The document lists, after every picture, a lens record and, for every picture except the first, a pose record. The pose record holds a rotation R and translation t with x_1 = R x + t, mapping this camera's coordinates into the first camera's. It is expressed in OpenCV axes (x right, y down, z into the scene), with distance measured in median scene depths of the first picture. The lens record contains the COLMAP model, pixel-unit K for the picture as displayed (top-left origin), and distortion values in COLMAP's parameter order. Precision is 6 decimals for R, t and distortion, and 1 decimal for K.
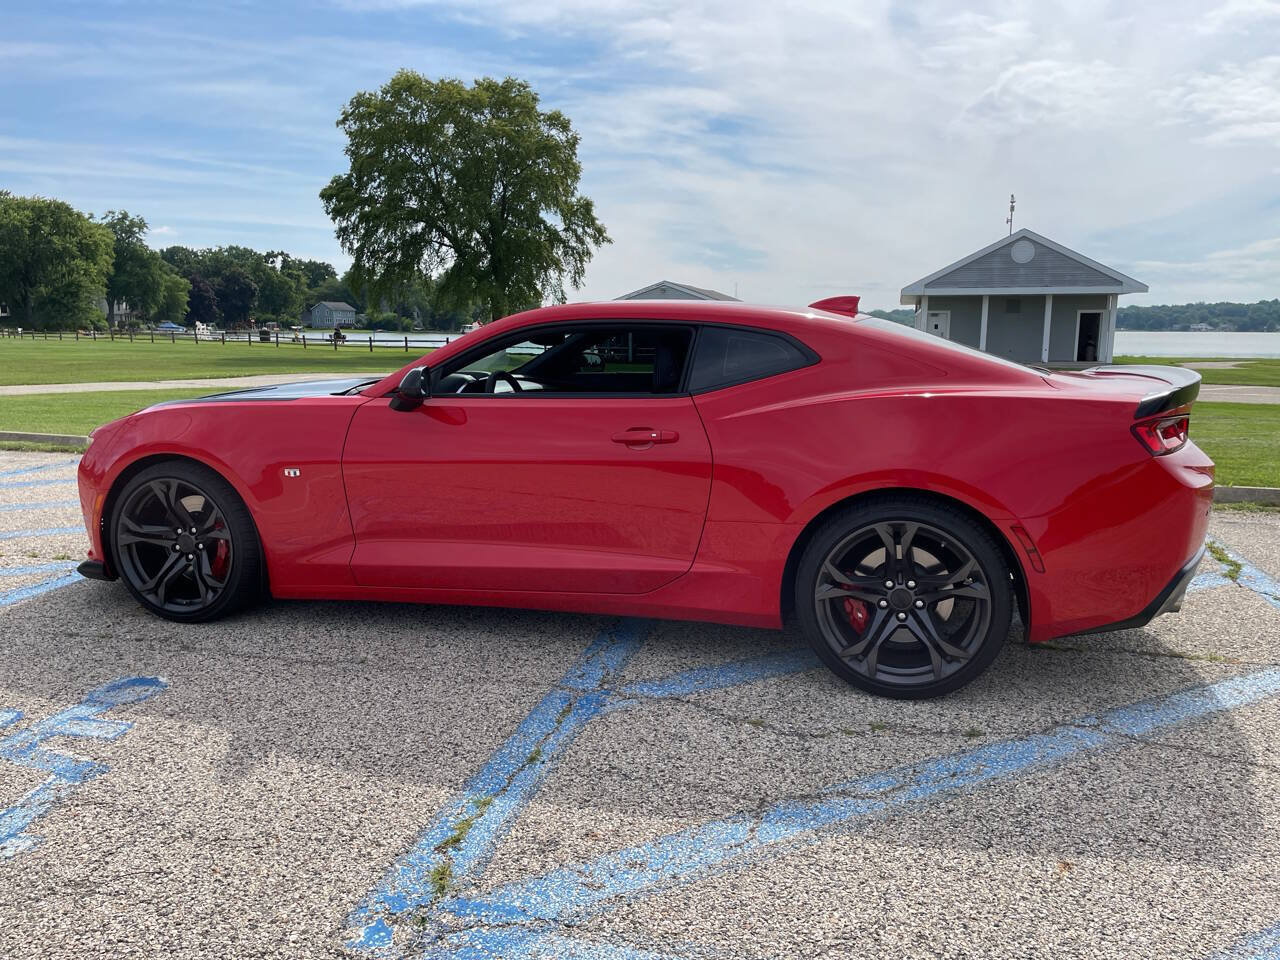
lens RADIAL K [[966.6, 0, 640.0], [0, 966.6, 480.5], [0, 0, 1]] dist [0.084489, -0.109595]
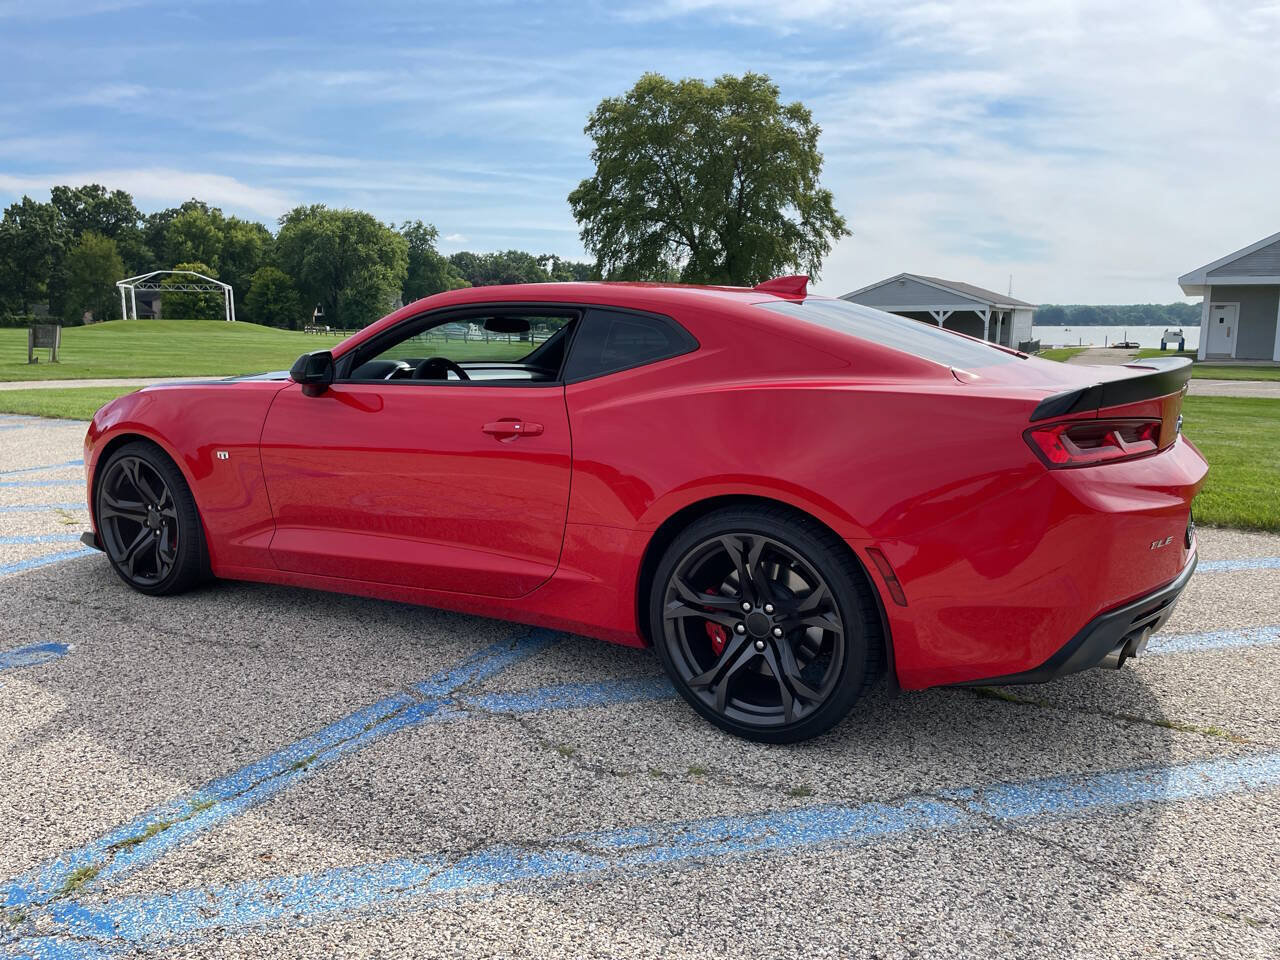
lens RADIAL K [[966.6, 0, 638.8], [0, 966.6, 473.5], [0, 0, 1]] dist [0.084489, -0.109595]
pose [[0.965410, 0.038132, -0.257932, 0.346749], [-0.039163, 0.999232, 0.001141, -0.007697], [0.257778, 0.009000, 0.966162, 0.131004]]
